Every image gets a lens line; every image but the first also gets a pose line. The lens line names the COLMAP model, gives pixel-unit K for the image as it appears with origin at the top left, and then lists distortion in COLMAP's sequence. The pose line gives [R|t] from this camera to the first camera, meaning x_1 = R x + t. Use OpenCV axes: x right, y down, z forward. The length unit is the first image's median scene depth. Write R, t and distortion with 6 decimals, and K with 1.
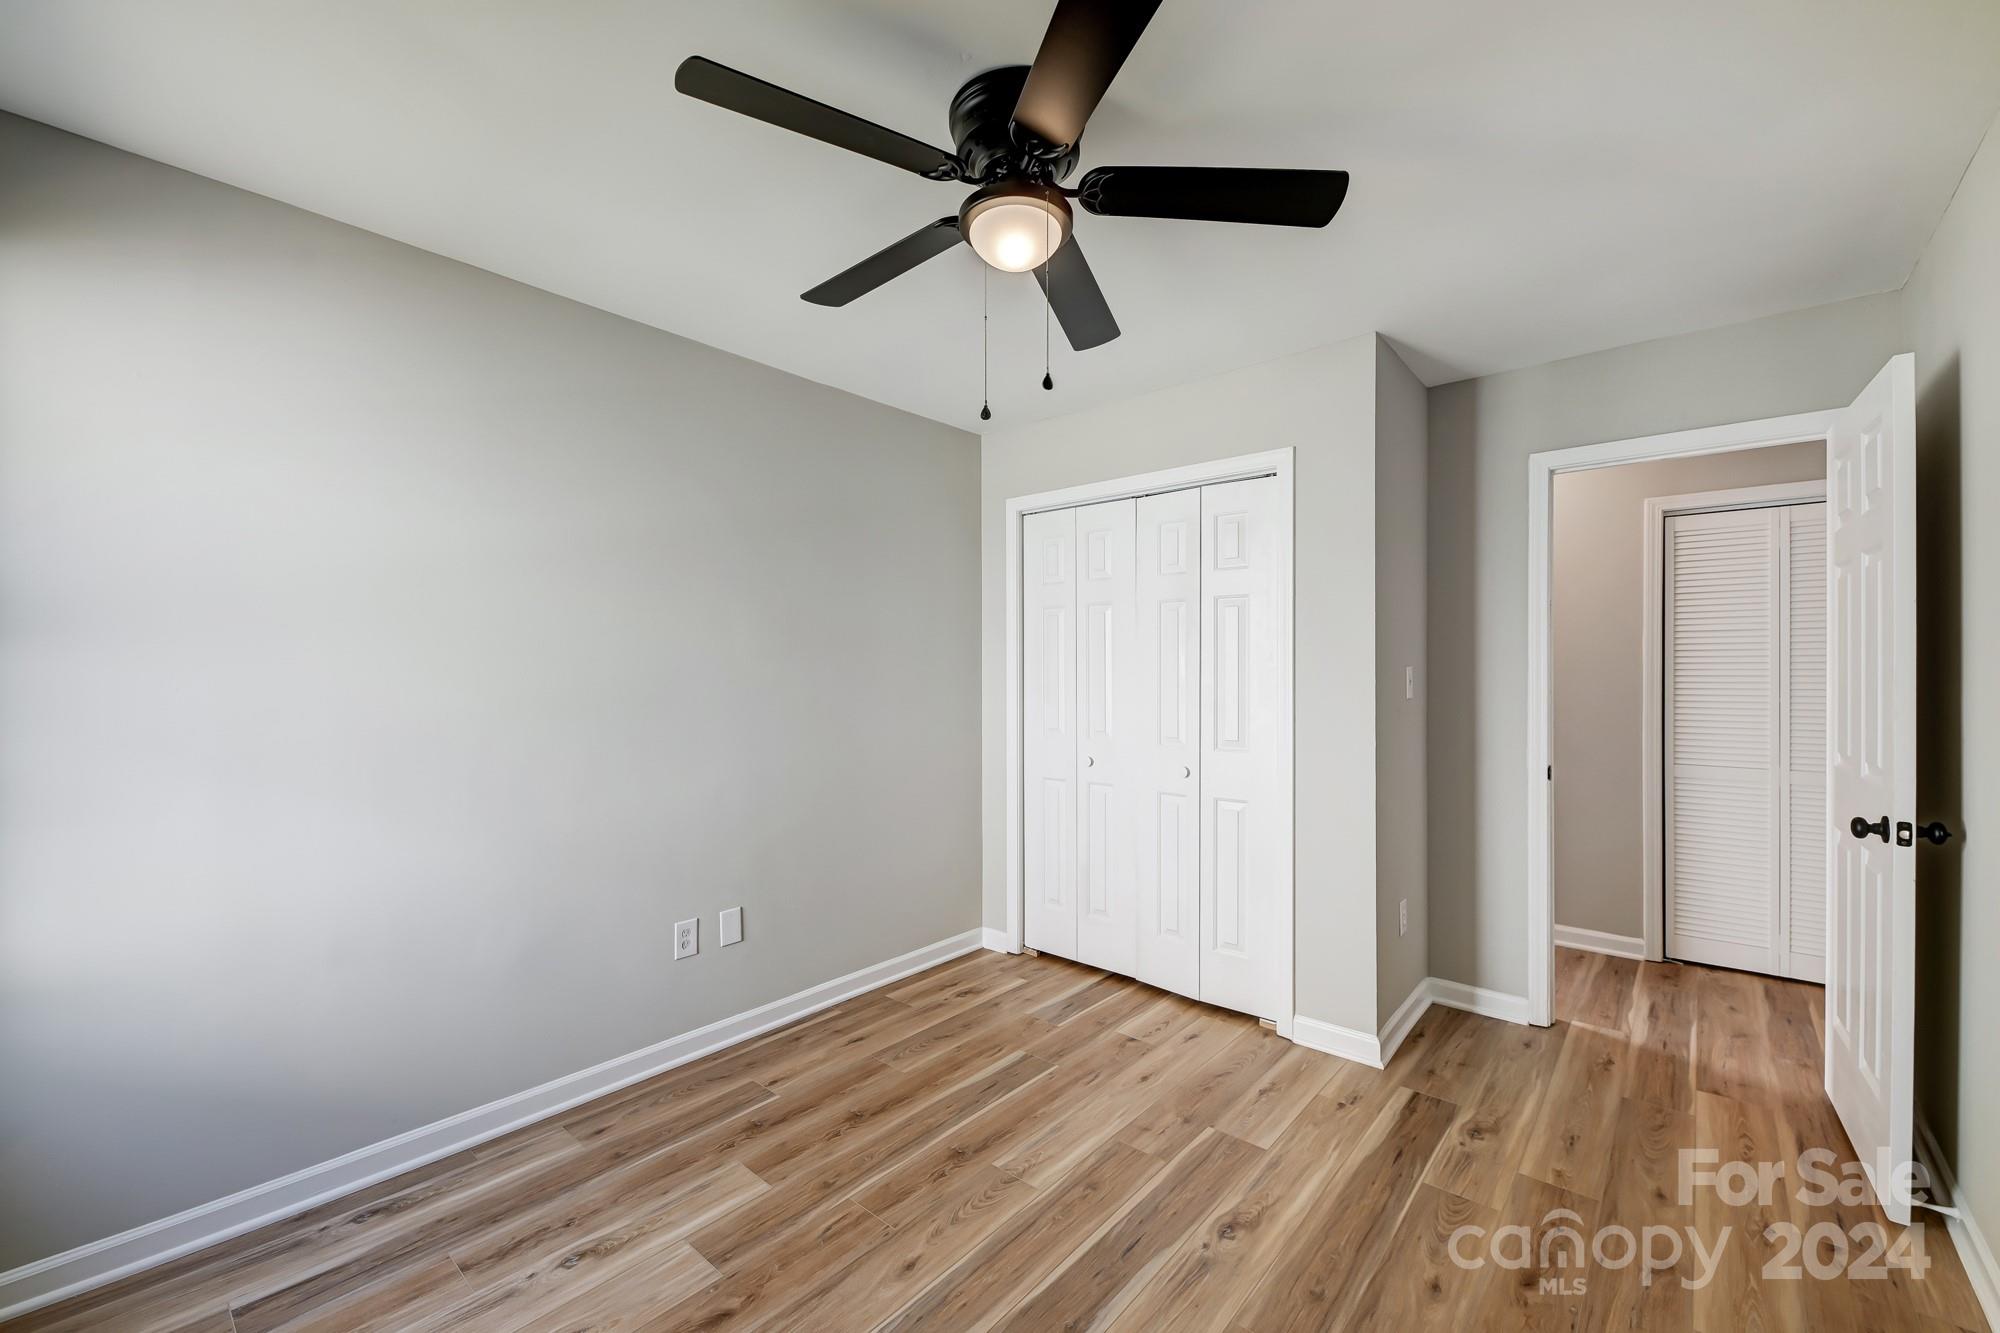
lens RADIAL K [[796.3, 0, 1000.0], [0, 796.3, 666.5], [0, 0, 1]] dist [0.008892, -0.008917]
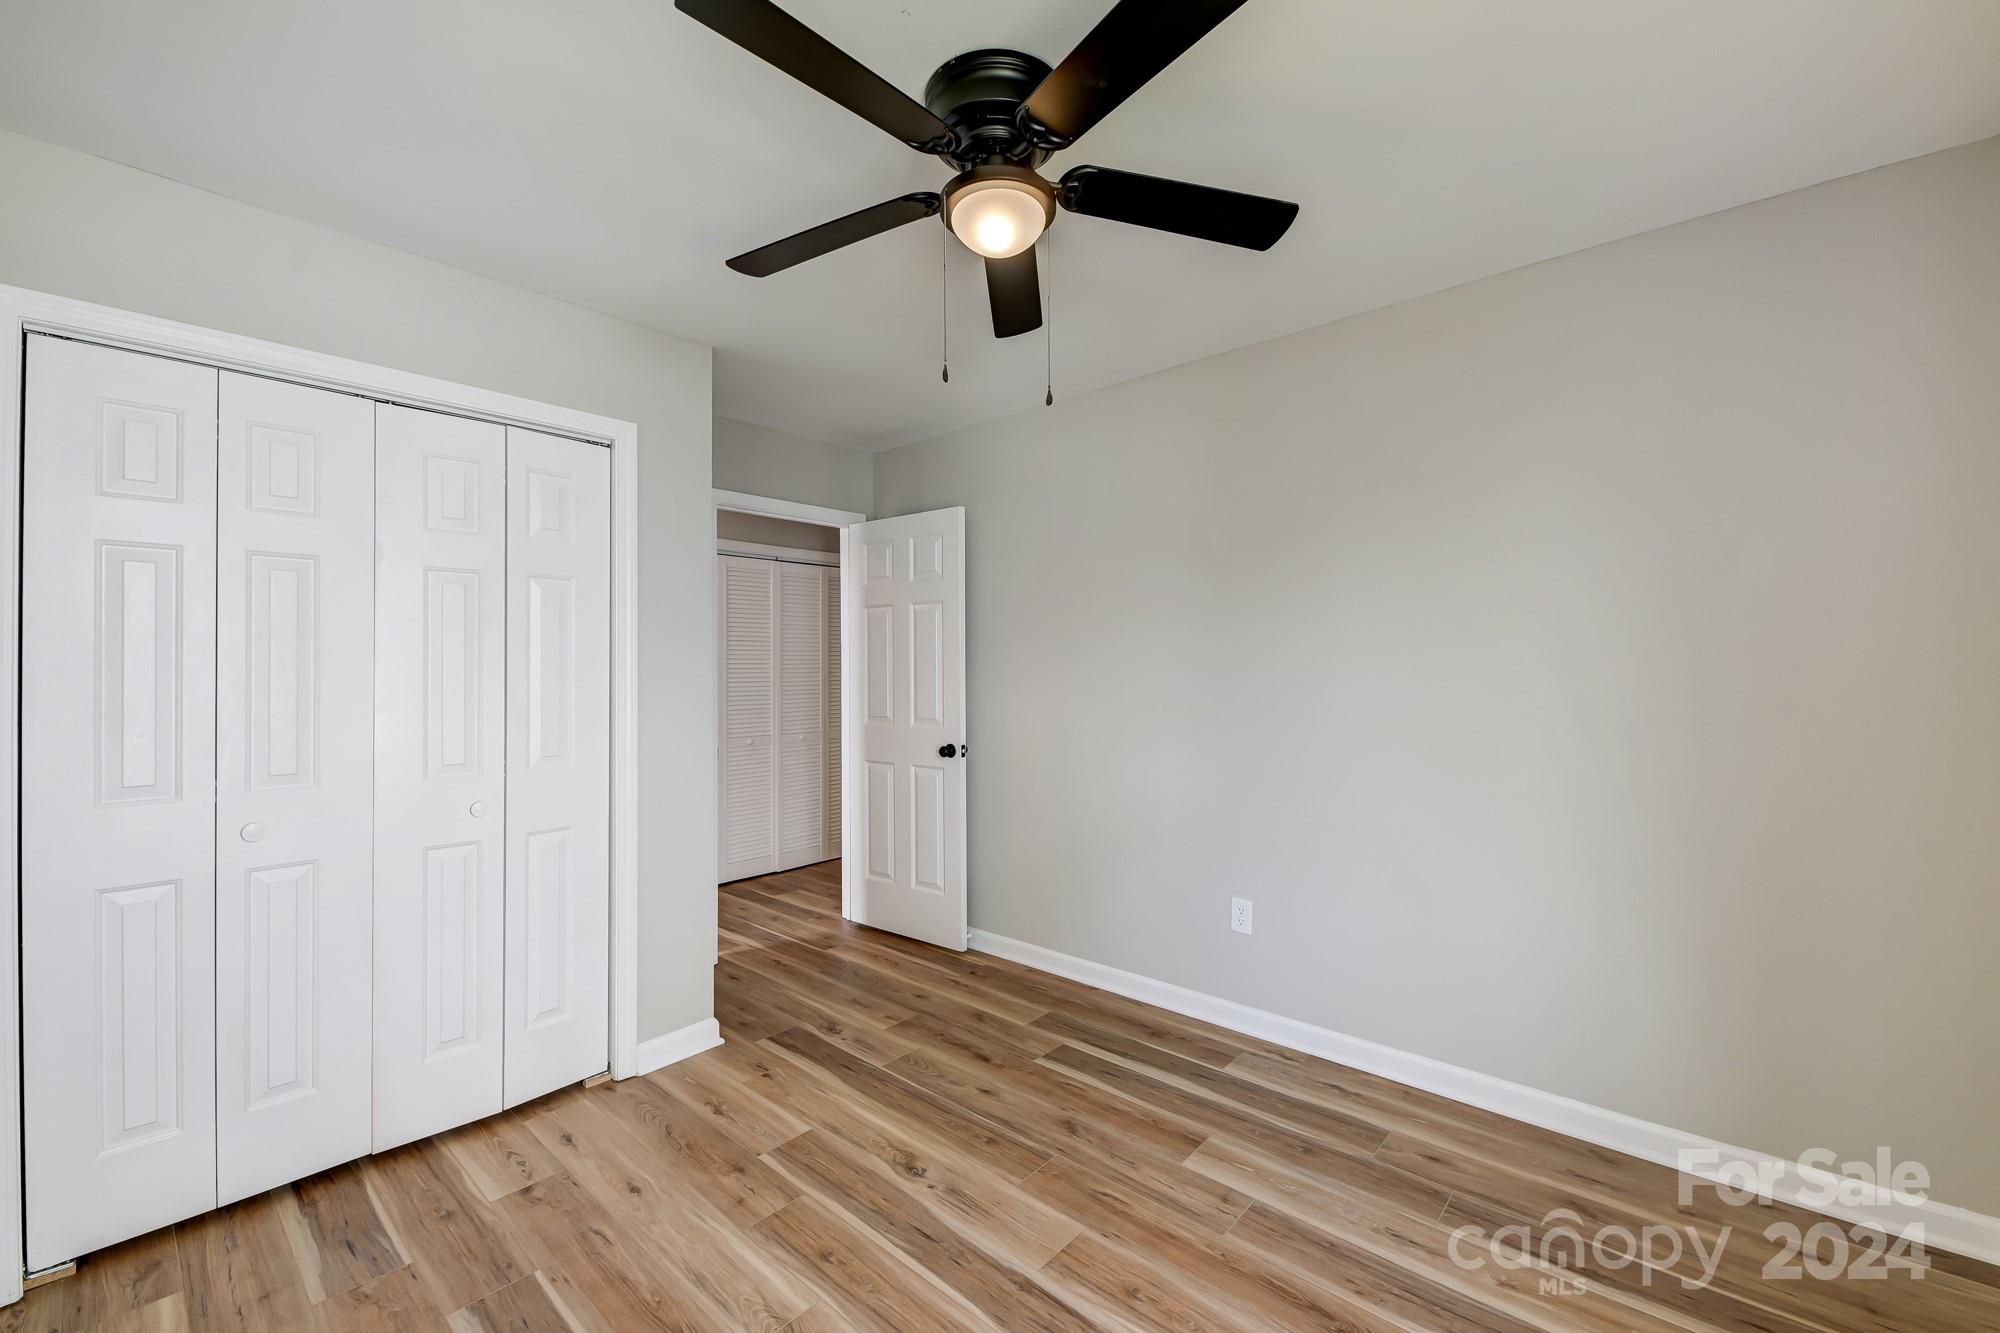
lens RADIAL K [[812.4, 0, 1003.2], [0, 812.4, 659.7], [0, 0, 1]] dist [0.013934, -0.009208]
pose [[0.004645, 0.010242, 0.999937, -0.643884], [0.001004, 0.999947, -0.010247, 0.004802], [-0.999989, 0.001052, 0.004634, 0.652739]]
